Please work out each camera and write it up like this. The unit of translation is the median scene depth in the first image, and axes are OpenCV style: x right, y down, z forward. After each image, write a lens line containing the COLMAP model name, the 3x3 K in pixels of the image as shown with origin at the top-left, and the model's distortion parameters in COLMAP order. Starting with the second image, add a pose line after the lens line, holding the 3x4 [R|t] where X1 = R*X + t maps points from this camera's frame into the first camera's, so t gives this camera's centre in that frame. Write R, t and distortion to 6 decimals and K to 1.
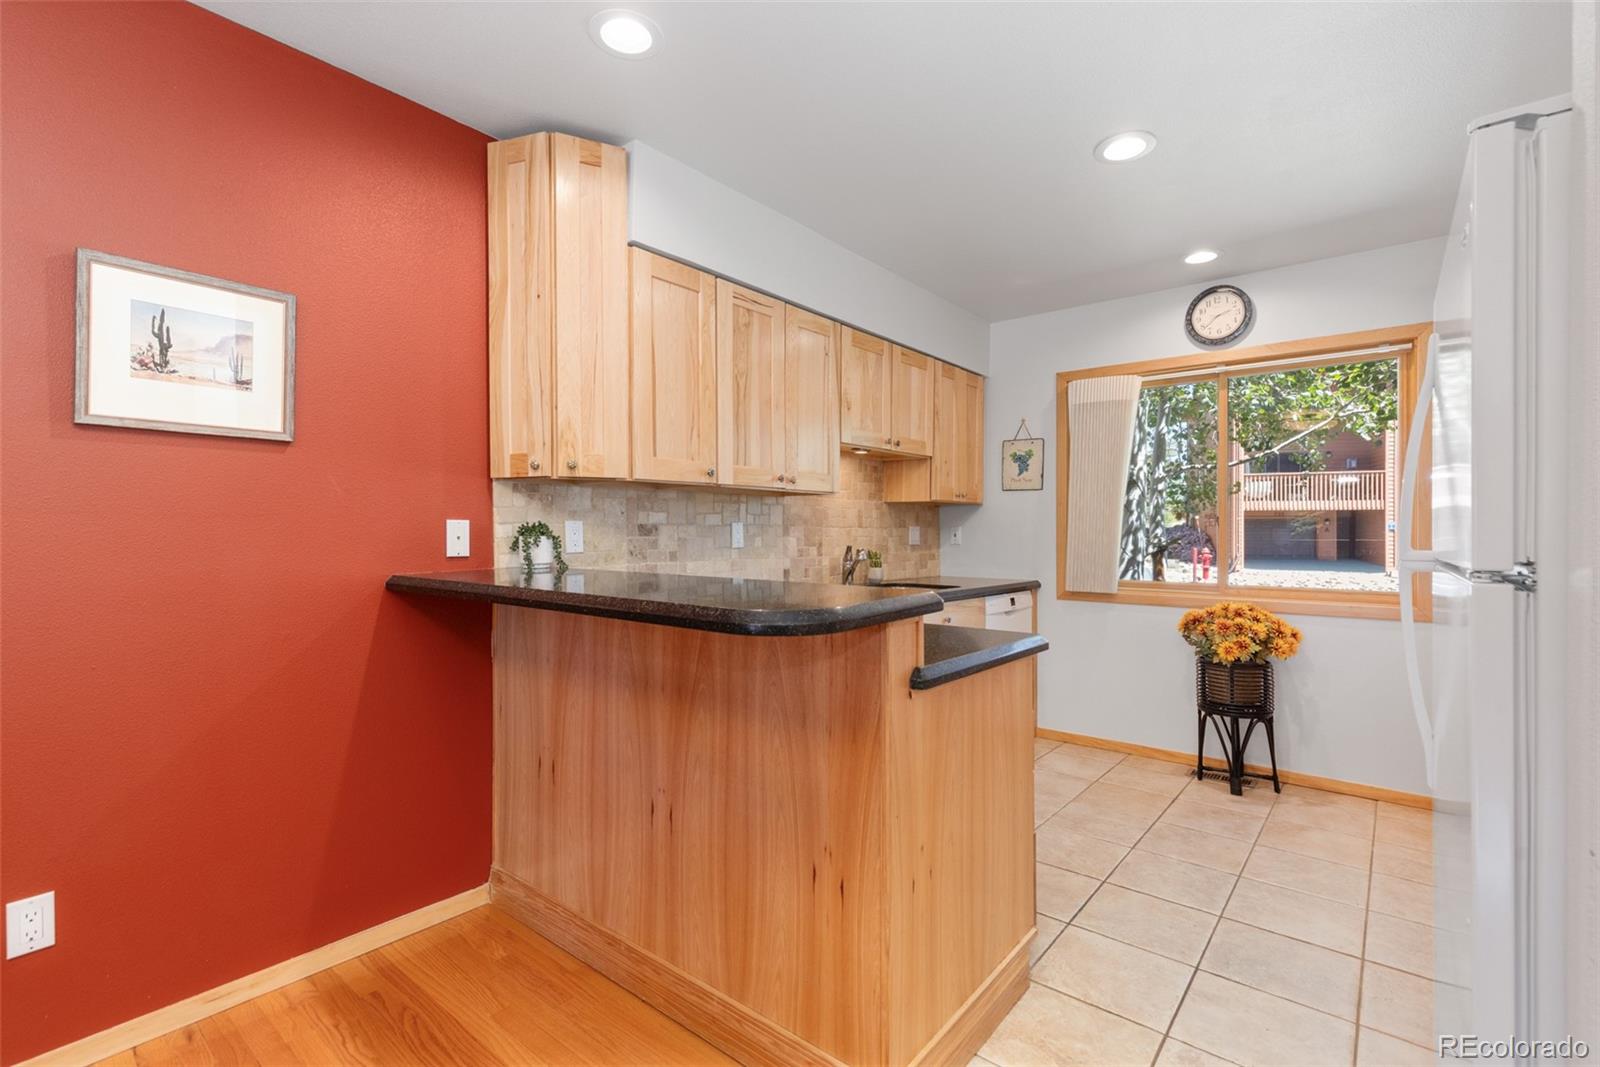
lens RADIAL K [[729.8, 0, 790.9], [0, 729.8, 531.0], [0, 0, 1]] dist [0.007348, -0.001649]
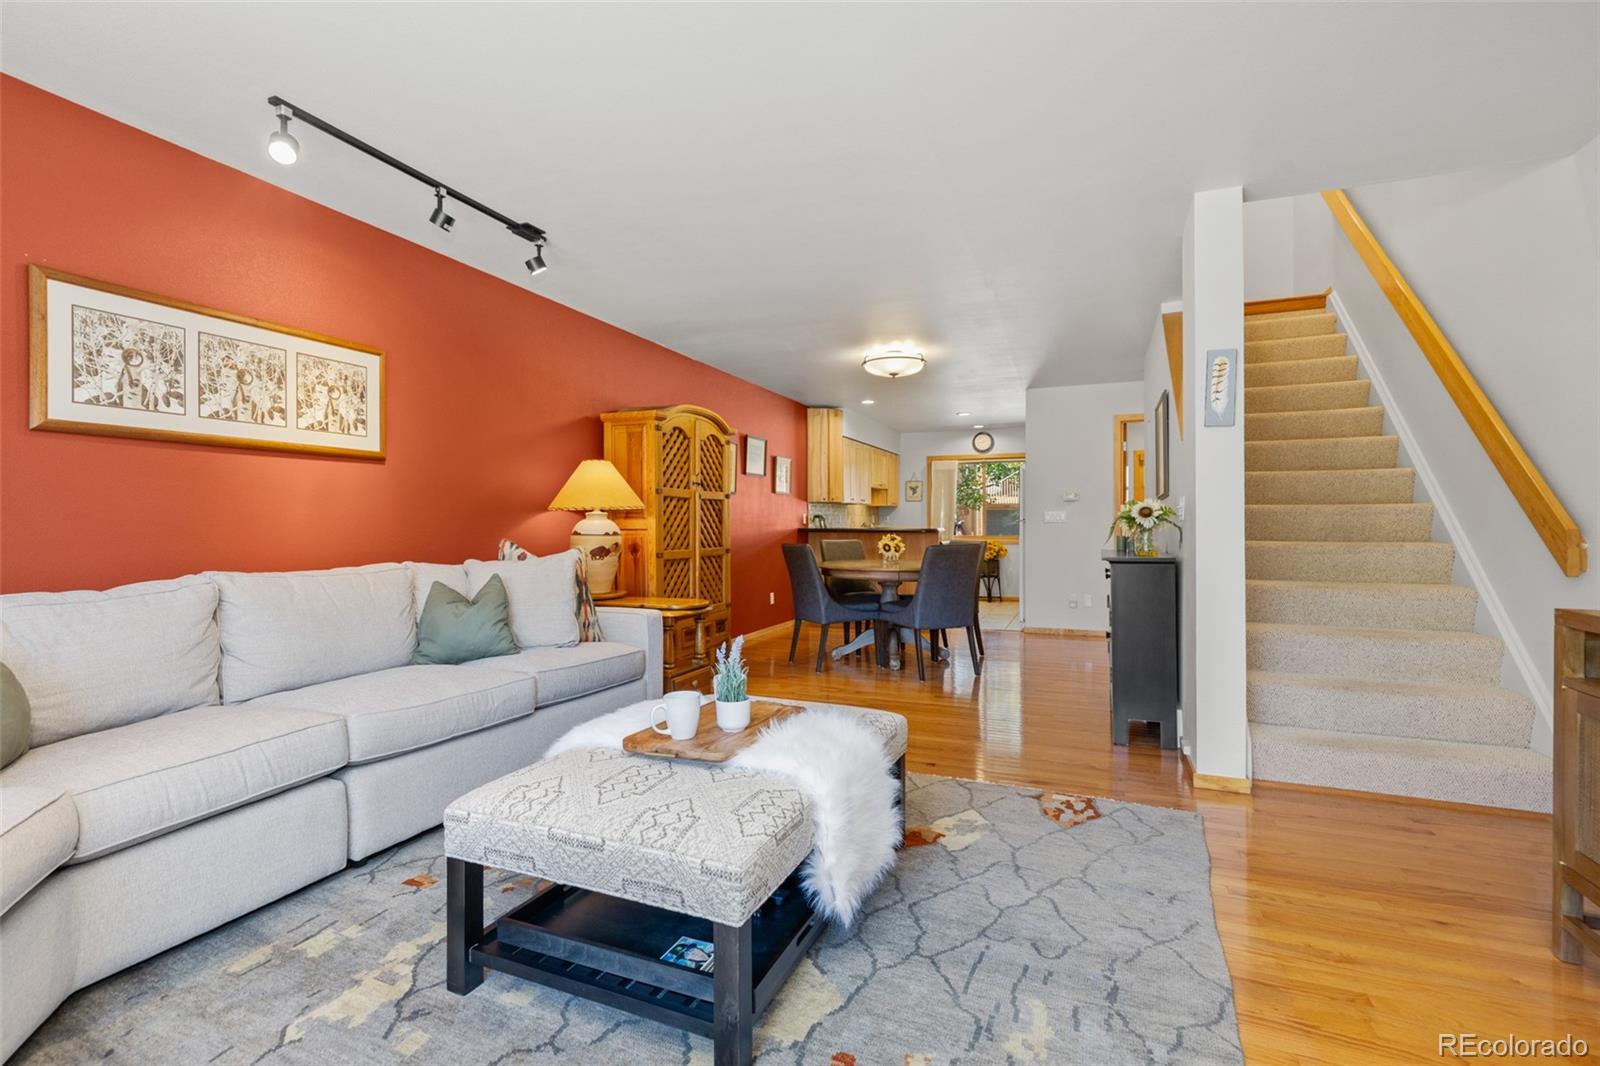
lens RADIAL K [[729.8, 0, 778.8], [0, 729.8, 528.4], [0, 0, 1]] dist [0.007348, -0.001649]
pose [[0.959872, -0.008106, 0.280323, -1.044839], [0.005803, 0.999942, 0.009045, 0.016079], [-0.280380, -0.007055, 0.959863, -1.611692]]
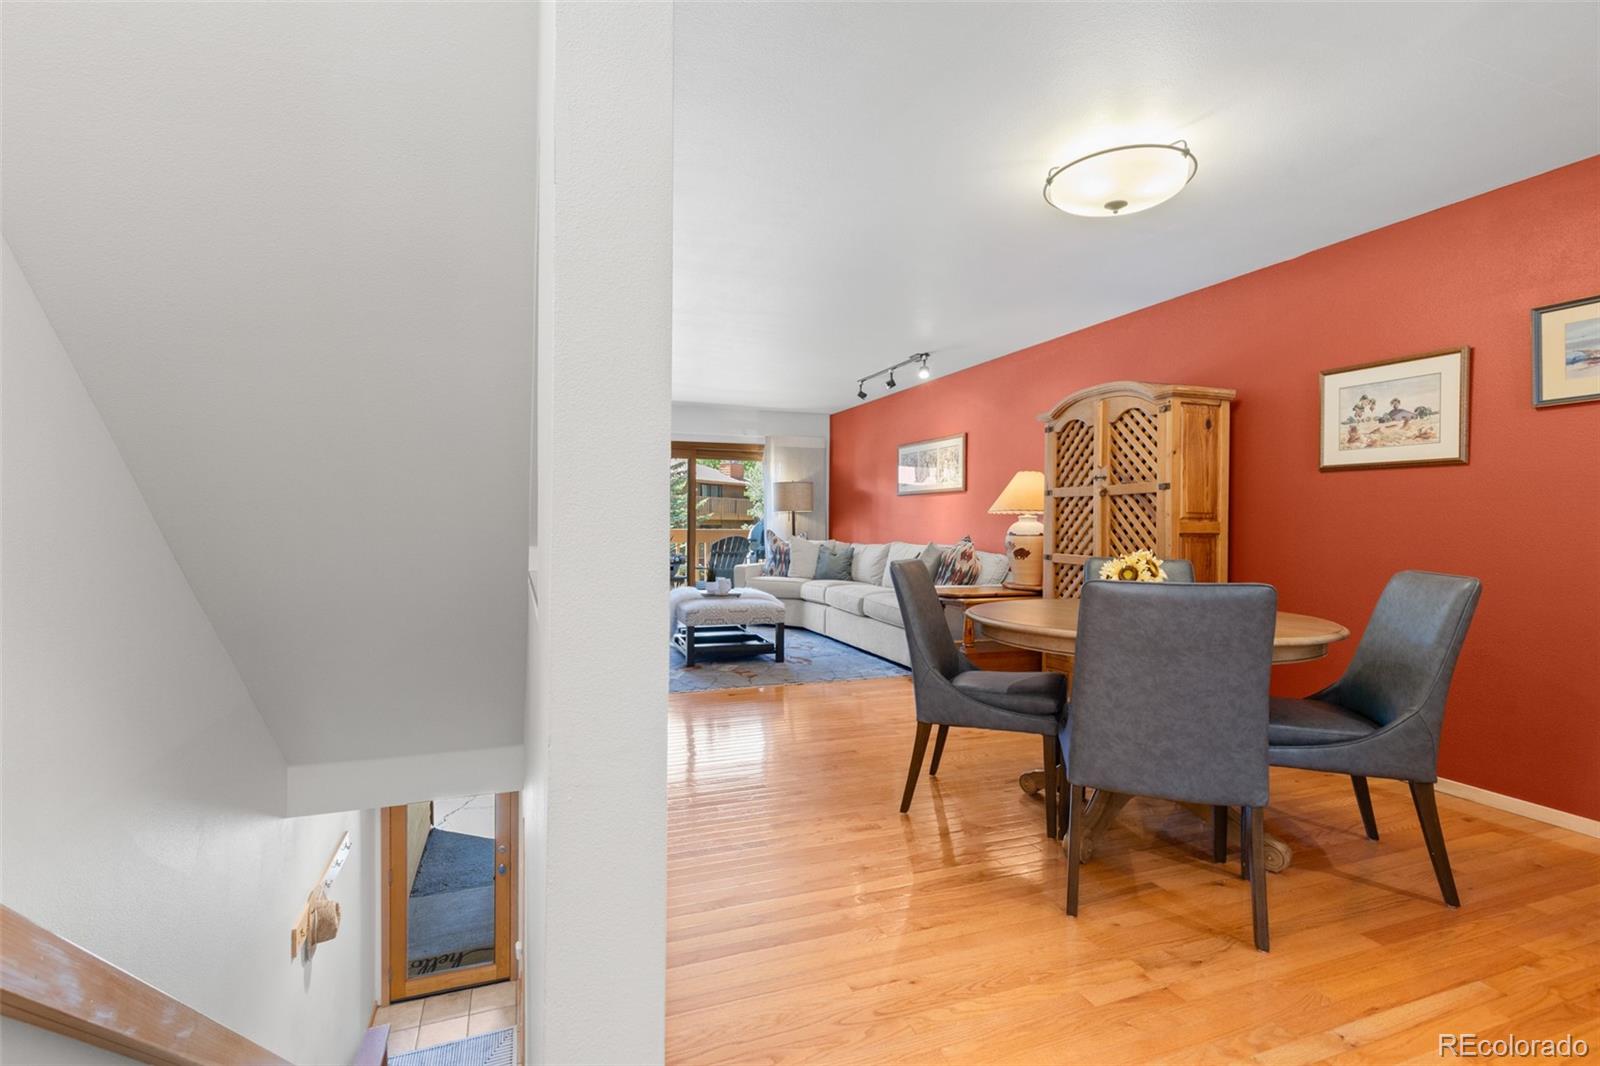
lens RADIAL K [[729.8, 0, 798.0], [0, 729.8, 528.8], [0, 0, 1]] dist [0.007348, -0.001649]
pose [[-0.490220, -0.002064, -0.871597, 0.518178], [-0.006768, 0.999976, 0.001438, 0.025228], [0.871573, 0.006604, -0.490222, 0.002147]]
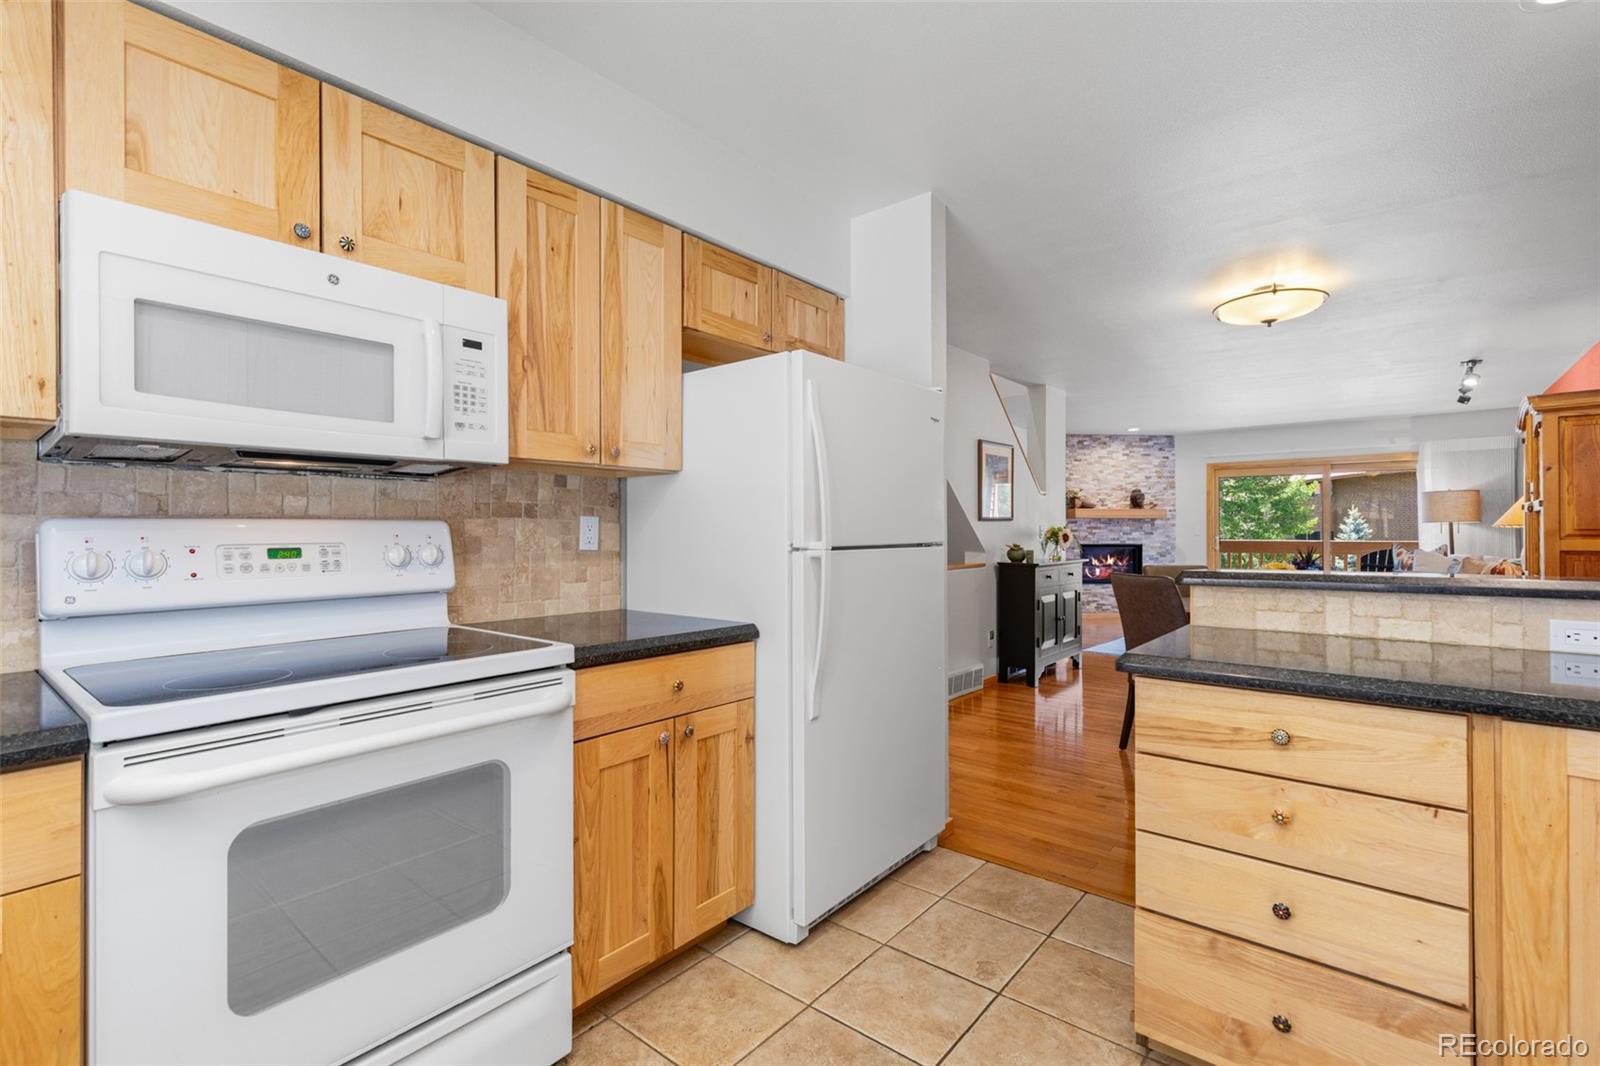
lens RADIAL K [[729.8, 0, 796.6], [0, 729.8, 529.7], [0, 0, 1]] dist [0.007348, -0.001649]
pose [[-0.999988, -0.000449, -0.004880, 0.402506], [-0.000425, 0.999988, -0.004933, 0.004925], [0.004882, -0.004931, -0.999976, 1.023833]]
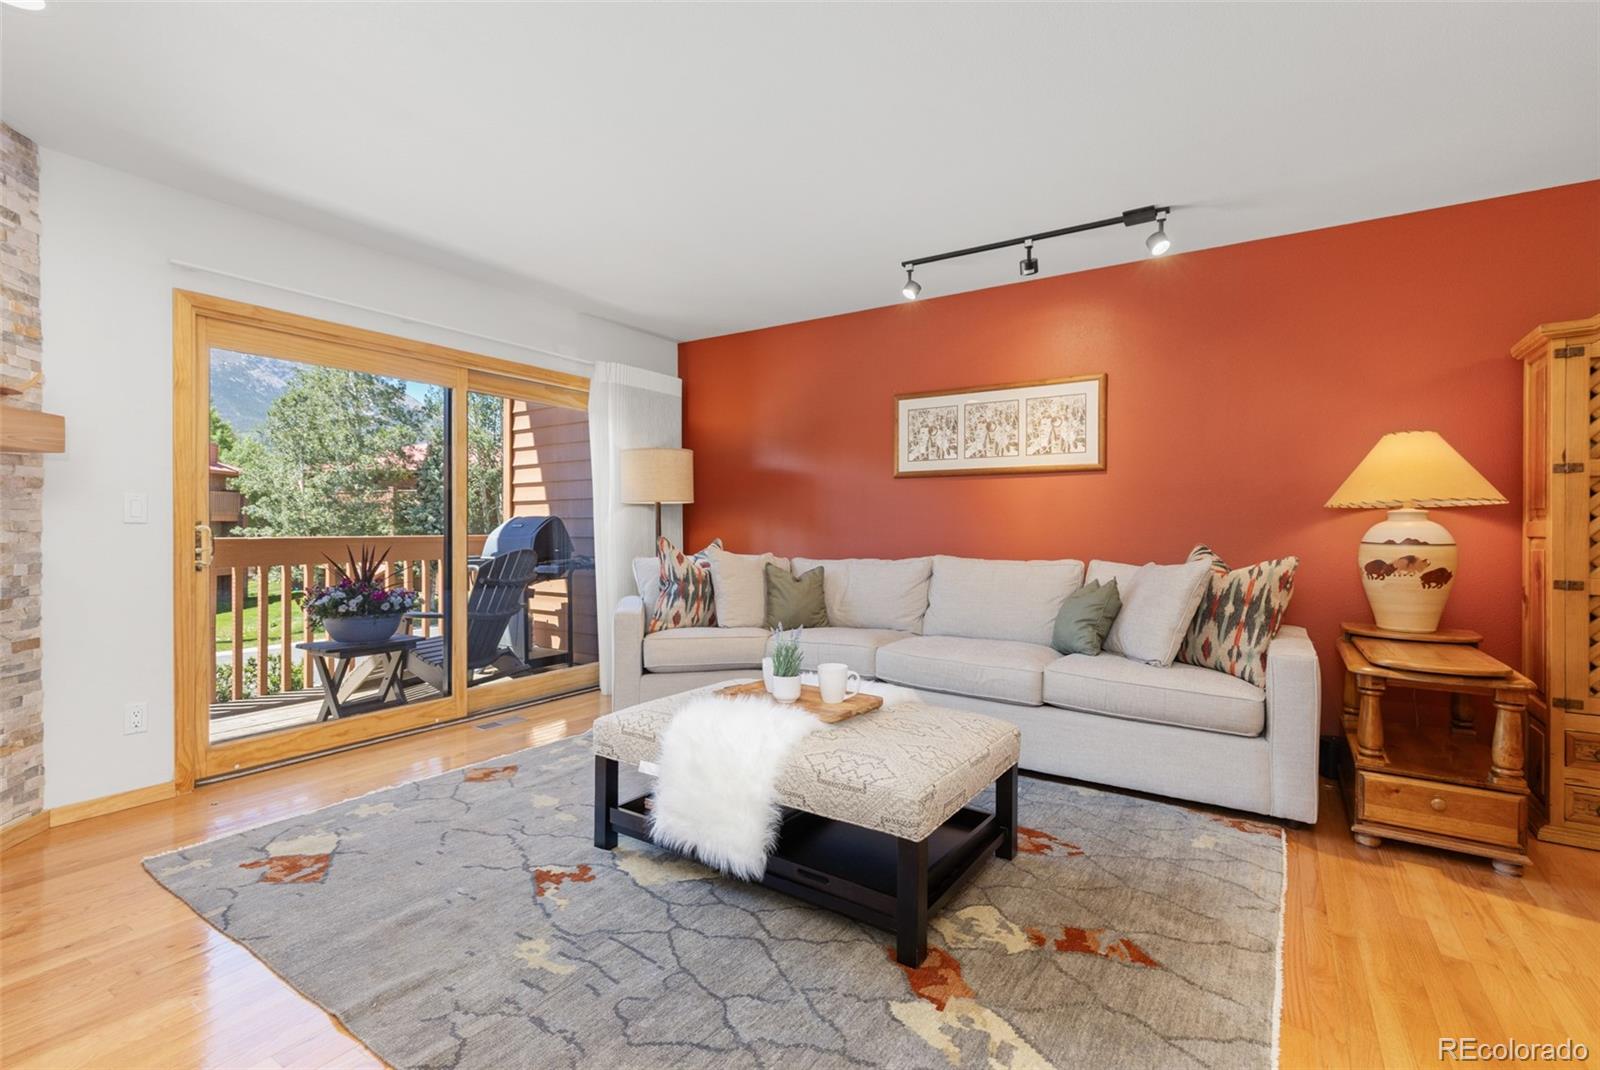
lens RADIAL K [[729.8, 0, 804.0], [0, 729.8, 529.1], [0, 0, 1]] dist [0.007348, -0.001649]
pose [[0.117532, -0.000271, -0.993069, -0.234919], [0.000881, 1.000000, -0.000169, 0.019729], [0.993069, -0.000855, 0.117532, -1.107643]]
